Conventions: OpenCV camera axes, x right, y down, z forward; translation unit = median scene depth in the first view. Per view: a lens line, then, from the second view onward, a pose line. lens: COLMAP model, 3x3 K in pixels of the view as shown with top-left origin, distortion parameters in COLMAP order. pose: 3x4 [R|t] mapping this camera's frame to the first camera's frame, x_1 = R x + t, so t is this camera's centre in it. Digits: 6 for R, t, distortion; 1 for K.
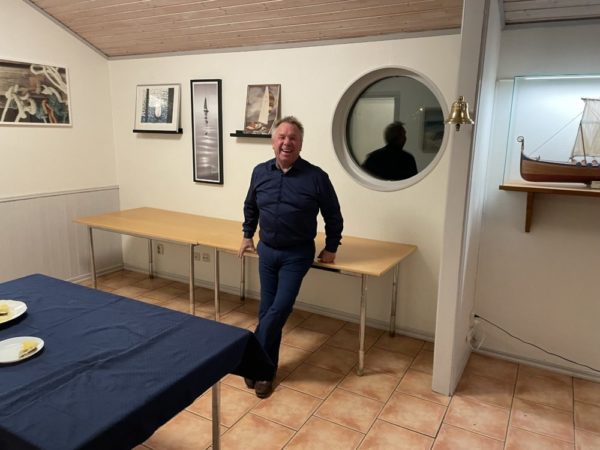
lens RADIAL K [[455.4, 0, 300.0], [0, 455.4, 225.0], [0, 0, 1]] dist [0.083211, -0.109749]
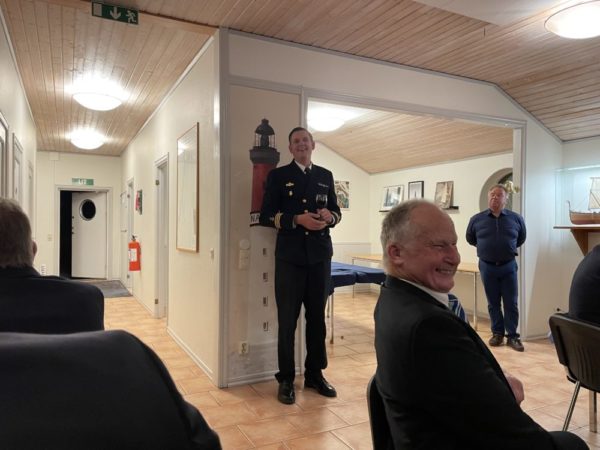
lens RADIAL K [[455.4, 0, 300.0], [0, 455.4, 225.0], [0, 0, 1]] dist [0.083211, -0.109749]
pose [[0.831748, -0.017354, -0.554883, 0.429882], [-0.100764, 0.978190, -0.181636, 0.237042], [0.545933, 0.206987, 0.811858, -0.715184]]
